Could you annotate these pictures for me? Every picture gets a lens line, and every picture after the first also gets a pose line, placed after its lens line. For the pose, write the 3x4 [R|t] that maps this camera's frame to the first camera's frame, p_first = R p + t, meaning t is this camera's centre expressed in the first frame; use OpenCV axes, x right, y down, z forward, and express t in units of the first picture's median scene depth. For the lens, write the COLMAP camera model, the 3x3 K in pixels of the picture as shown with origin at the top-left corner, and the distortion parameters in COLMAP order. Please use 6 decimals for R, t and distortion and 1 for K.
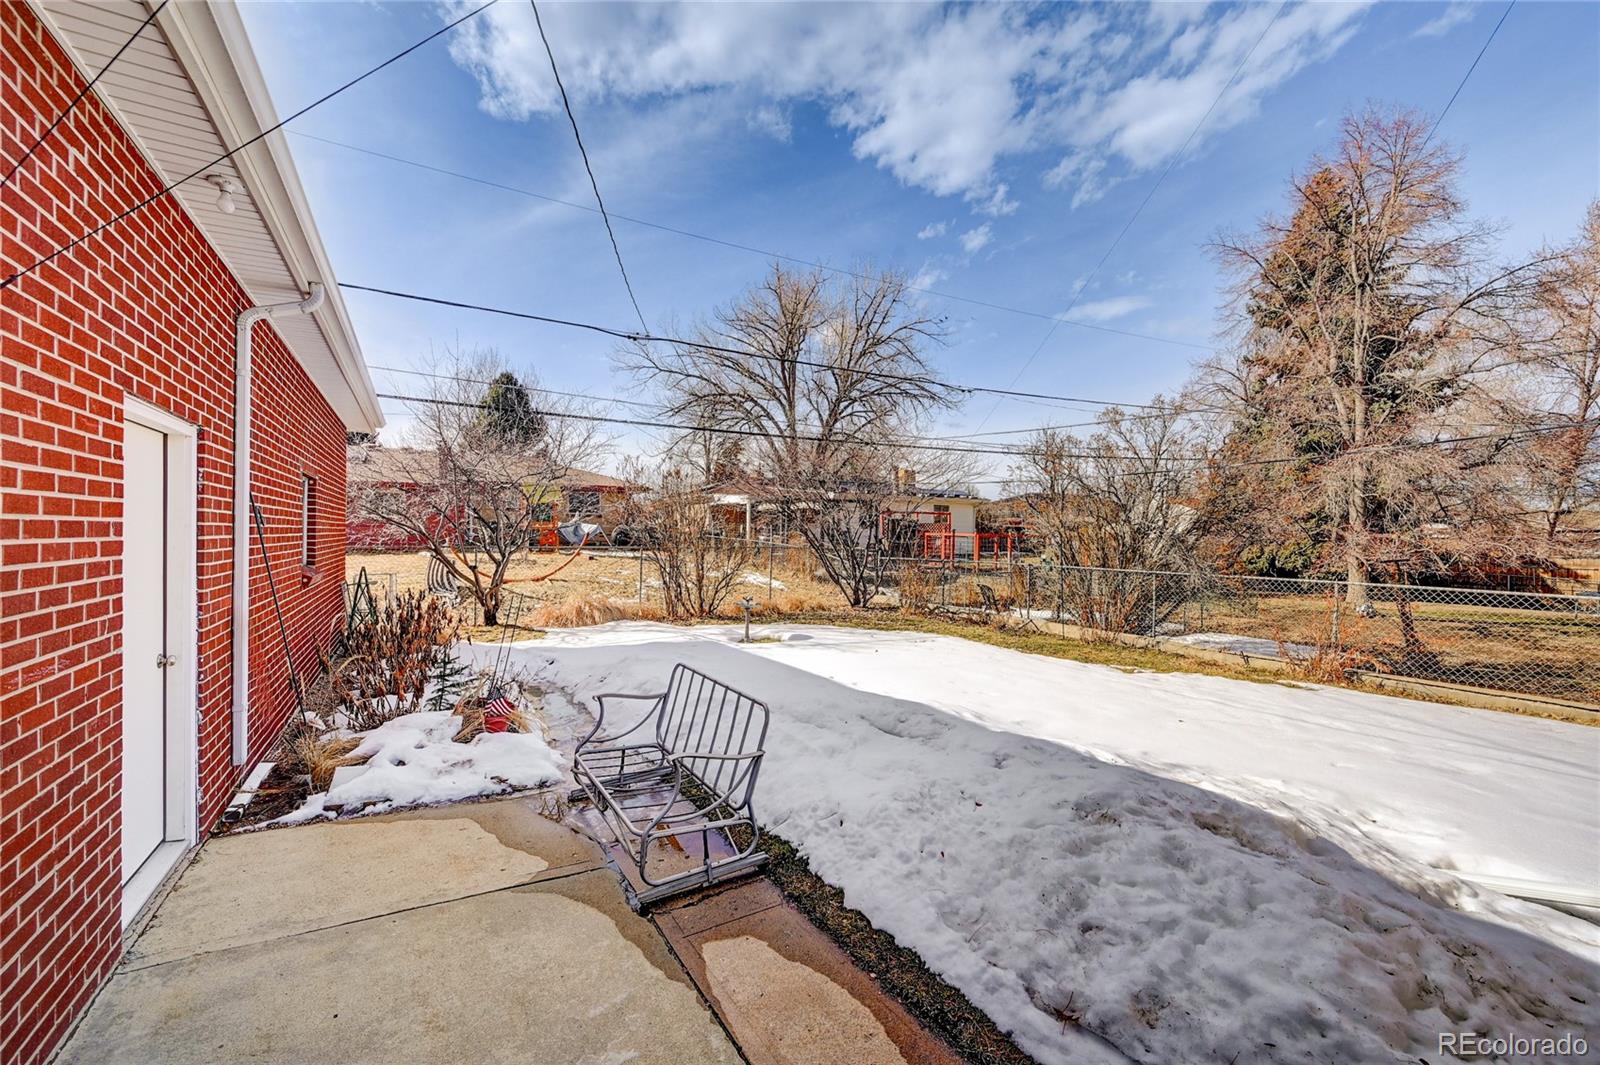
lens RADIAL K [[615.6, 0, 801.5], [0, 615.6, 536.4], [0, 0, 1]] dist [-0.001335, -0.000099]
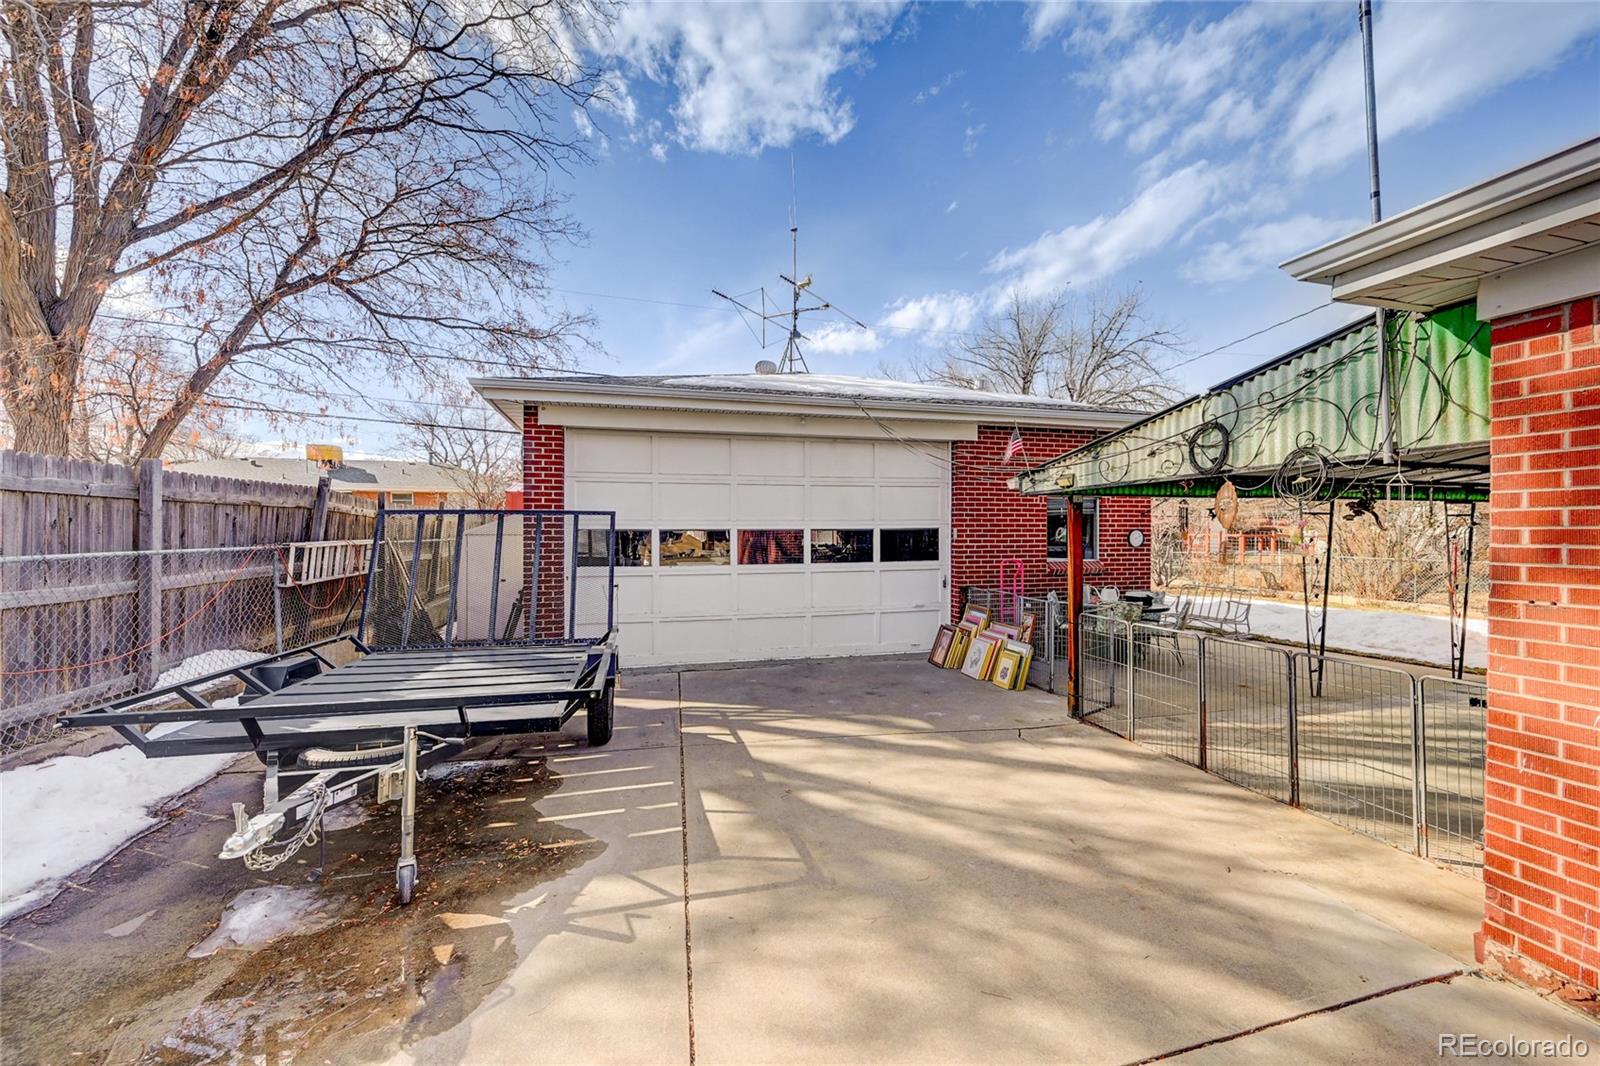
lens RADIAL K [[629.8, 0, 801.3], [0, 629.8, 534.1], [0, 0, 1]] dist [-0.001058, -0.000015]
pose [[0.961338, -0.012087, -0.275104, -0.282222], [0.010033, 0.999910, -0.008873, -0.004477], [0.275187, 0.005770, 0.961373, -0.564811]]
